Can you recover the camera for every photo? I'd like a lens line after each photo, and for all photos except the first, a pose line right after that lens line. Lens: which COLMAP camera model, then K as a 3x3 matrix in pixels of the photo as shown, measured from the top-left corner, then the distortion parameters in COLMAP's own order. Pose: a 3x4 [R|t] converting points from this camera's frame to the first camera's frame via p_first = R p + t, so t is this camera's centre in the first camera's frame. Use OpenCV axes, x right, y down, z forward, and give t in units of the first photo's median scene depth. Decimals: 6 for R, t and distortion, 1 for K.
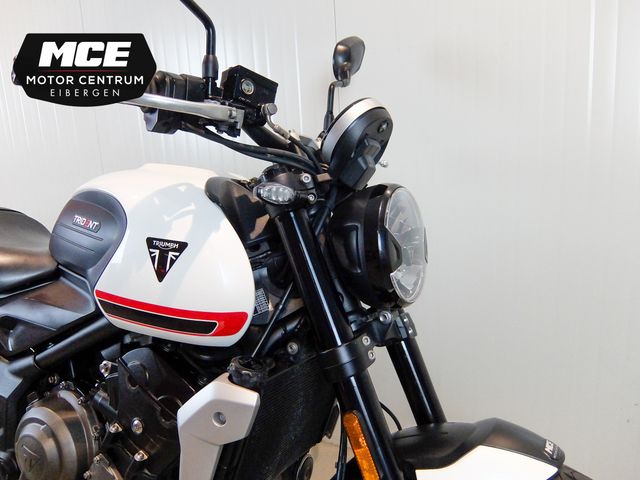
lens RADIAL K [[479.9, 0, 322.9], [0, 479.9, 251.4], [0, 0, 1]] dist [-0.025675, -0.004251]
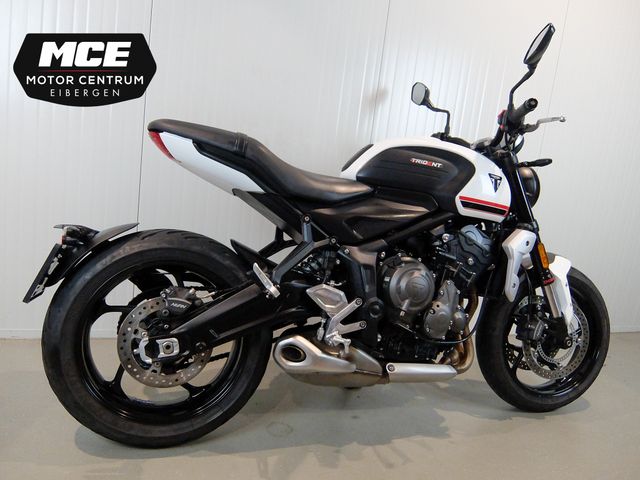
lens RADIAL K [[479.9, 0, 322.9], [0, 479.9, 251.4], [0, 0, 1]] dist [-0.025675, -0.004251]
pose [[0.703059, -0.008725, 0.711078, -2.587032], [0.005580, 0.999962, 0.006752, 0.329607], [-0.711109, -0.000779, 0.703081, -0.050012]]
